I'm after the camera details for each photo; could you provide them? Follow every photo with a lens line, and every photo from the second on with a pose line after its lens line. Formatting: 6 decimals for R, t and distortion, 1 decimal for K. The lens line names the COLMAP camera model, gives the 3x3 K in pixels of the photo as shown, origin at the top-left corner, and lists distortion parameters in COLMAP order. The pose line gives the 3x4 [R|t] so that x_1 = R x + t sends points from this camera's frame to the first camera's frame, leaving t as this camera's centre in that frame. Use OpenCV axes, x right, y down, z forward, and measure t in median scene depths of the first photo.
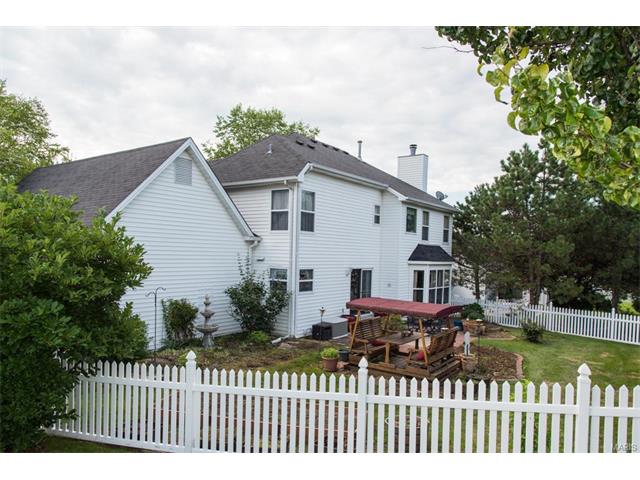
lens RADIAL K [[454.6, 0, 320.0], [0, 454.6, 240.0], [0, 0, 1]] dist [0.008928, 0.002200]
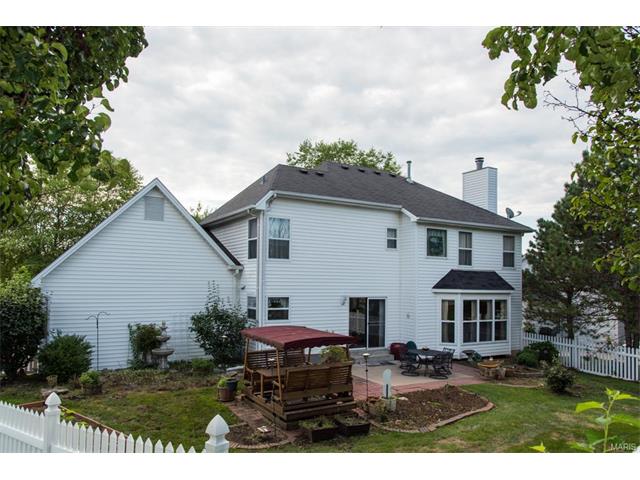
lens RADIAL K [[454.6, 0, 320.0], [0, 454.6, 240.0], [0, 0, 1]] dist [0.008928, 0.002200]
pose [[0.915112, -0.051921, -0.399843, 0.351722], [0.022208, 0.996659, -0.078592, 0.015880], [0.402588, 0.063040, 0.913208, 0.102084]]
